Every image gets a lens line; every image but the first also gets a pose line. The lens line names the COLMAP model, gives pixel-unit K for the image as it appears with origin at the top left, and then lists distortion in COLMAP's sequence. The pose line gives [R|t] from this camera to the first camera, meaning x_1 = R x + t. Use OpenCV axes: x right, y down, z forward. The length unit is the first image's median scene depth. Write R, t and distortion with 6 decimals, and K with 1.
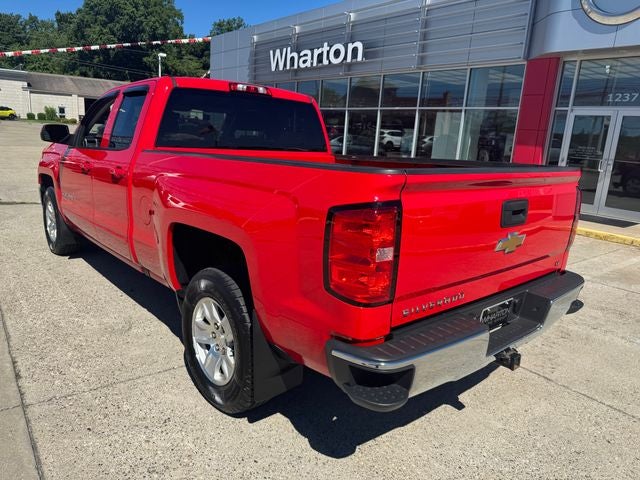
lens RADIAL K [[453.4, 0, 307.7], [0, 453.4, 239.6], [0, 0, 1]] dist [0.021769, -0.031893]
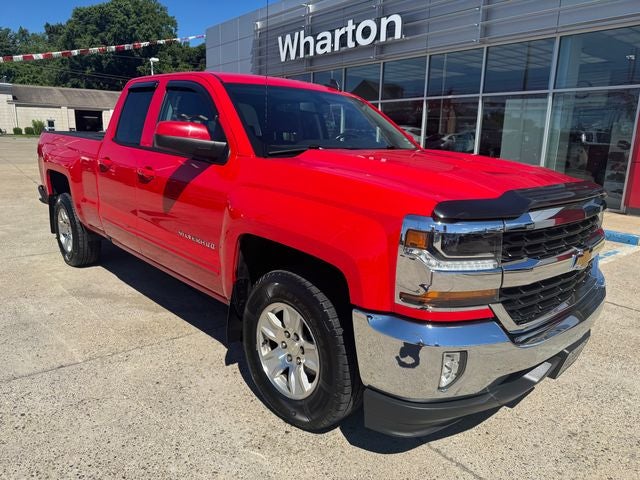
lens RADIAL K [[453.4, 0, 321.5], [0, 453.4, 237.9], [0, 0, 1]] dist [0.021769, -0.031893]
pose [[0.998835, -0.042884, 0.022112, -0.042738], [0.043189, 0.998976, -0.013504, -0.041477], [-0.021510, 0.014443, 0.999664, 0.200459]]
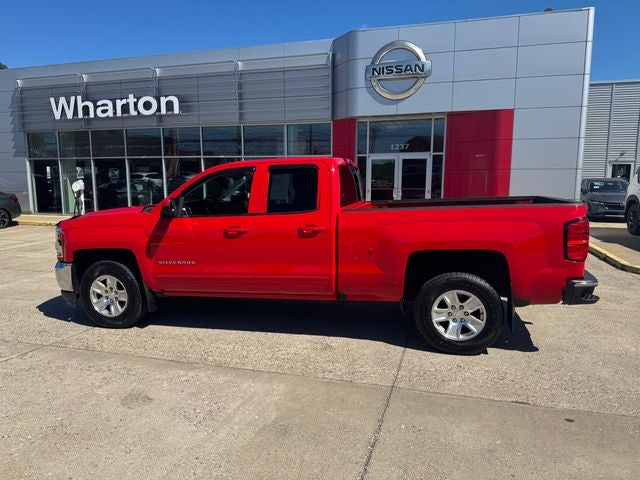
lens RADIAL K [[453.4, 0, 315.6], [0, 453.4, 245.9], [0, 0, 1]] dist [0.021769, -0.031893]
pose [[0.808046, -0.147394, 0.570384, -0.243049], [0.185107, 0.982683, -0.008299, -0.017855], [-0.559283, 0.112288, 0.821336, -0.018487]]
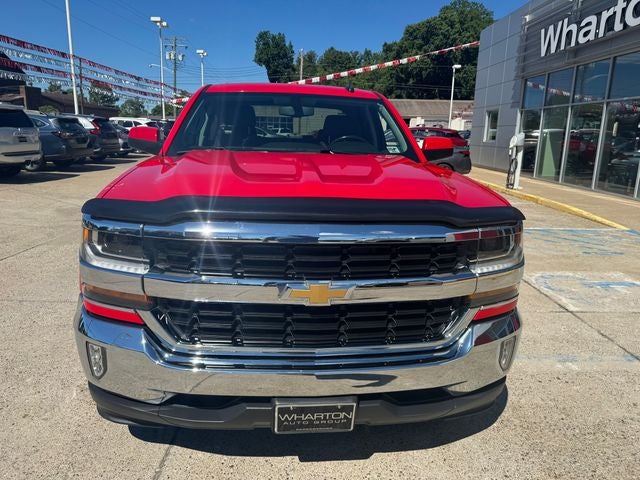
lens RADIAL K [[453.4, 0, 311.3], [0, 453.4, 237.8], [0, 0, 1]] dist [0.021769, -0.031893]
pose [[0.800548, 0.092400, -0.592103, 0.094641], [-0.115226, 0.993339, -0.000776, -0.046526], [0.588087, 0.068847, 0.805862, 0.247064]]
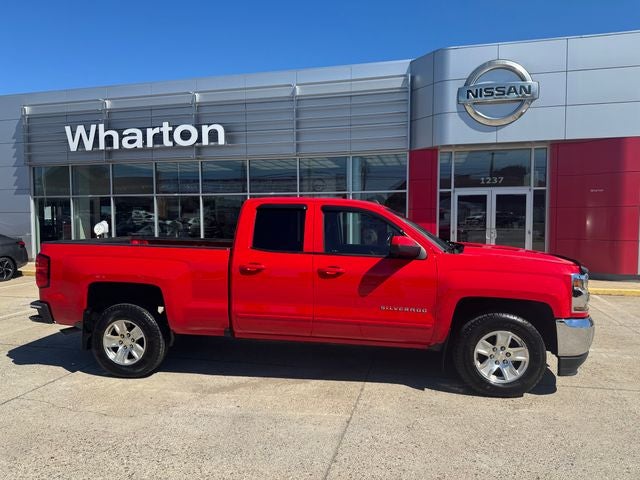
lens RADIAL K [[453.4, 0, 314.3], [0, 453.4, 244.3], [0, 0, 1]] dist [0.021769, -0.031893]
pose [[0.775627, -0.100729, 0.623102, -0.290597], [0.197634, 0.976301, -0.088185, -0.069906], [-0.599452, 0.191545, 0.777154, 0.191682]]
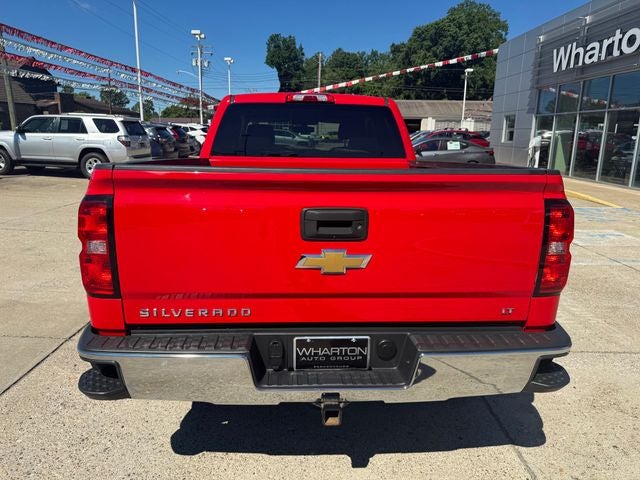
lens RADIAL K [[453.4, 0, 312.3], [0, 453.4, 240.7], [0, 0, 1]] dist [0.021769, -0.031893]
pose [[0.795335, 0.090457, -0.599383, 0.119281], [-0.108377, 0.994090, 0.006218, -0.004112], [0.596404, 0.060014, 0.800438, 0.046091]]
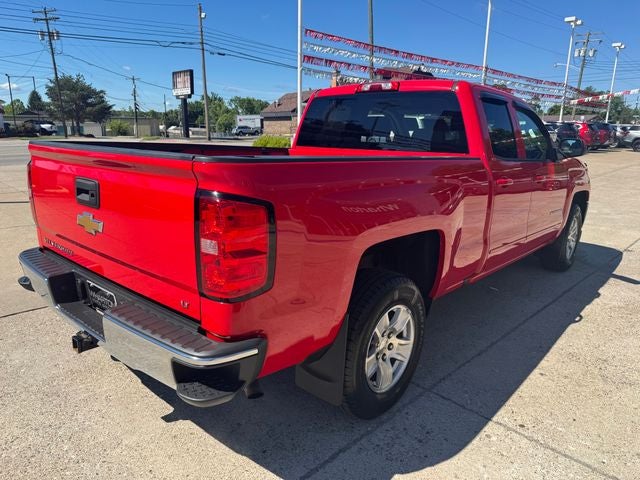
lens RADIAL K [[453.4, 0, 318.6], [0, 453.4, 242.8], [0, 0, 1]] dist [0.021769, -0.031893]
pose [[0.151127, 0.186150, -0.970829, 0.197601], [-0.234814, 0.960759, 0.147666, -0.028181], [0.960220, 0.205648, 0.188908, 0.173723]]
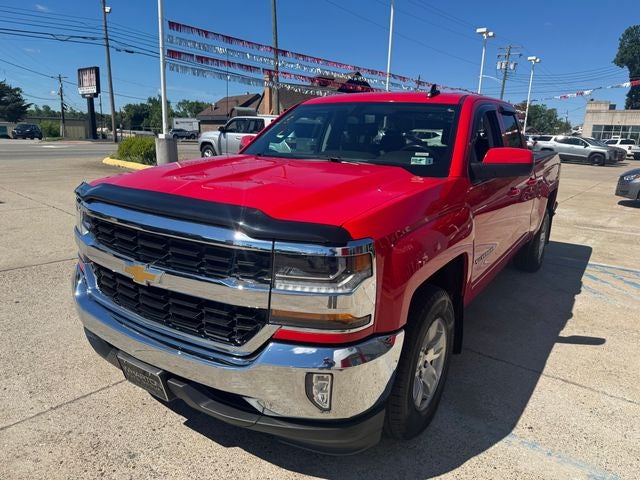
lens RADIAL K [[453.4, 0, 322.6], [0, 453.4, 240.4], [0, 0, 1]] dist [0.021769, -0.031893]
pose [[0.254282, 0.167617, -0.952494, 0.163895], [-0.243207, 0.964300, 0.104767, -0.067430], [0.936051, 0.205013, 0.285969, 0.341086]]
